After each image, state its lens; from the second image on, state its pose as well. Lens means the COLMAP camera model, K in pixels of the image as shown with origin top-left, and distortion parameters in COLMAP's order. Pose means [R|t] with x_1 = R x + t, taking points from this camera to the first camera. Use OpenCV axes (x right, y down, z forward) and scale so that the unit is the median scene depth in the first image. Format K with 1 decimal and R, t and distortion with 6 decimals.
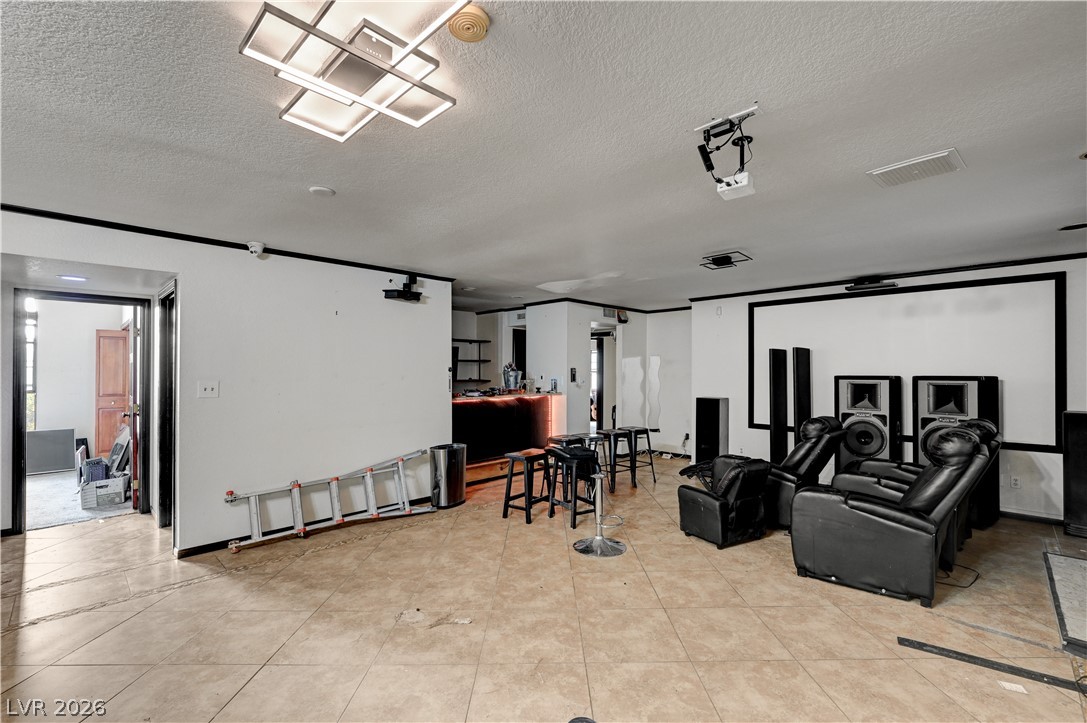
lens RADIAL K [[467.1, 0, 546.3], [0, 467.1, 367.2], [0, 0, 1]] dist [-0.003898, 0.000309]
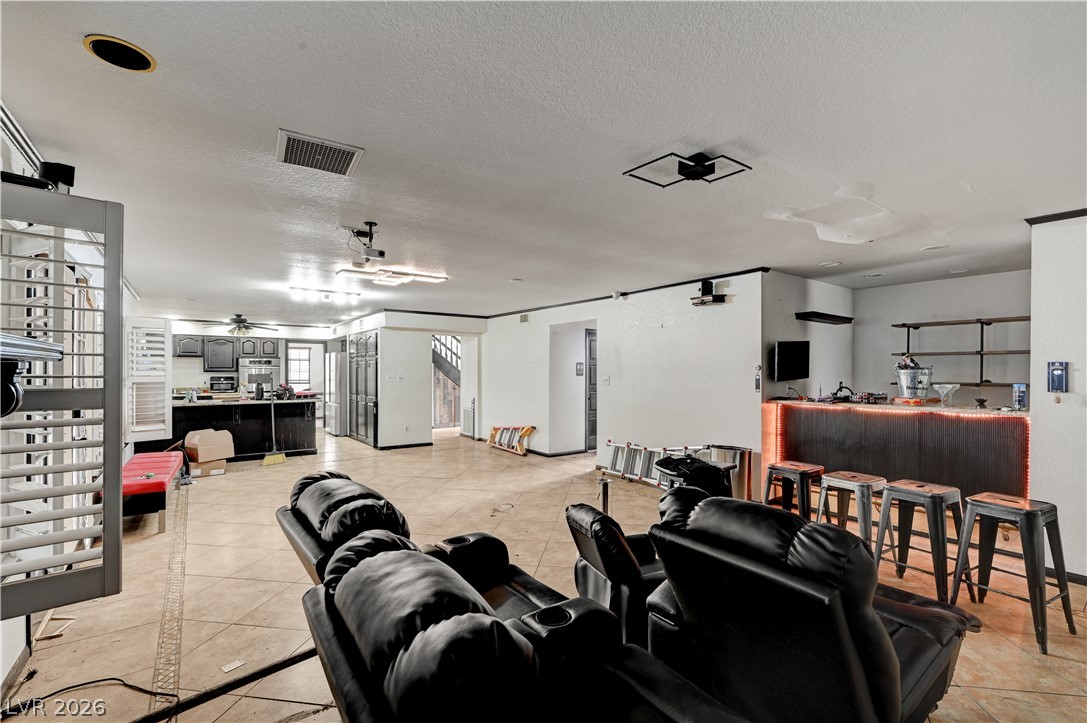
lens RADIAL K [[467.1, 0, 541.4], [0, 467.1, 366.9], [0, 0, 1]] dist [-0.003898, 0.000309]
pose [[-0.156094, -0.008536, -0.987705, 0.798556], [0.009456, 0.999904, -0.010136, 0.008139], [0.987697, -0.010922, -0.155998, 0.765161]]
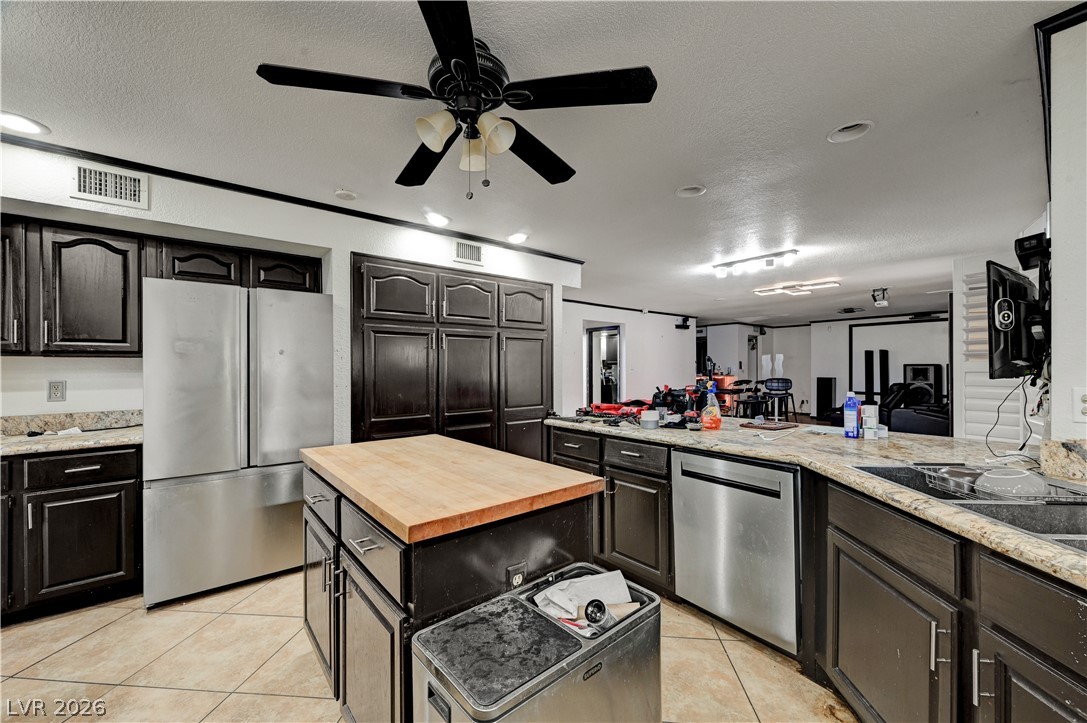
lens RADIAL K [[429.0, 0, 538.1], [0, 429.0, 366.2], [0, 0, 1]] dist [-0.008381, -0.000337]
pose [[0.992782, -0.002627, -0.119902, -0.673053], [0.003661, 0.999958, 0.008401, 0.005114], [0.119875, -0.008779, 0.992750, -0.934856]]
